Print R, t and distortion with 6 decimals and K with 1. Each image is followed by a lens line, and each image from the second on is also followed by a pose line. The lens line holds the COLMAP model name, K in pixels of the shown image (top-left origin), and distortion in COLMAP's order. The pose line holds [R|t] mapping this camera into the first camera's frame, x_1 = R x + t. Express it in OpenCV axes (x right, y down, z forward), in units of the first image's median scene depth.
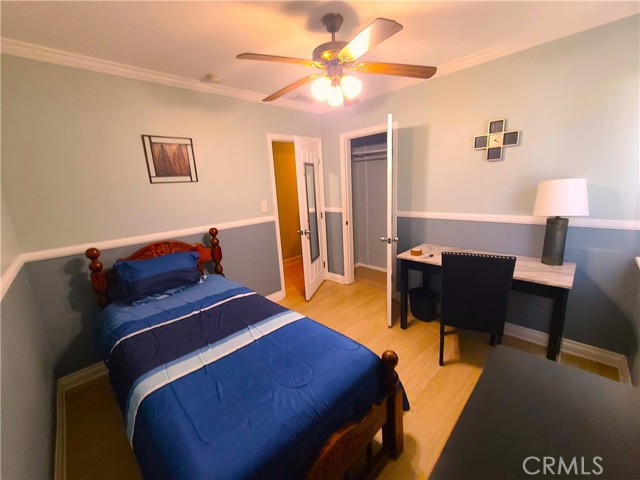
lens RADIAL K [[262.2, 0, 320.0], [0, 262.2, 240.0], [0, 0, 1]] dist [-0.001934, -0.000452]
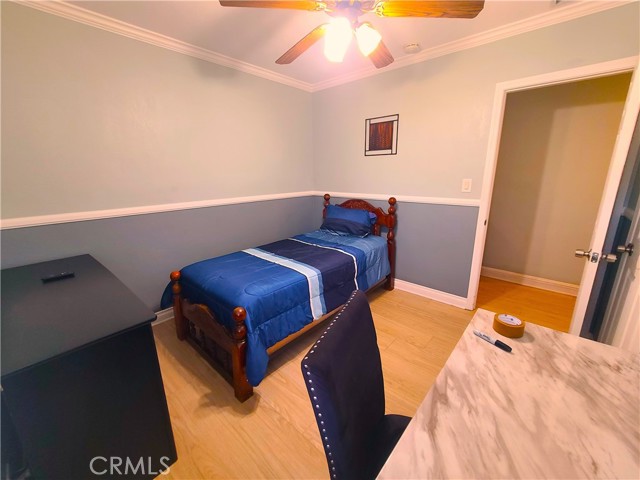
lens RADIAL K [[262.2, 0, 320.0], [0, 262.2, 240.0], [0, 0, 1]] dist [-0.001934, -0.000452]
pose [[0.063033, 0.304312, -0.950485, 0.749345], [-0.205598, 0.935910, 0.286011, -0.146455], [0.976604, 0.177389, 0.121559, 0.673865]]
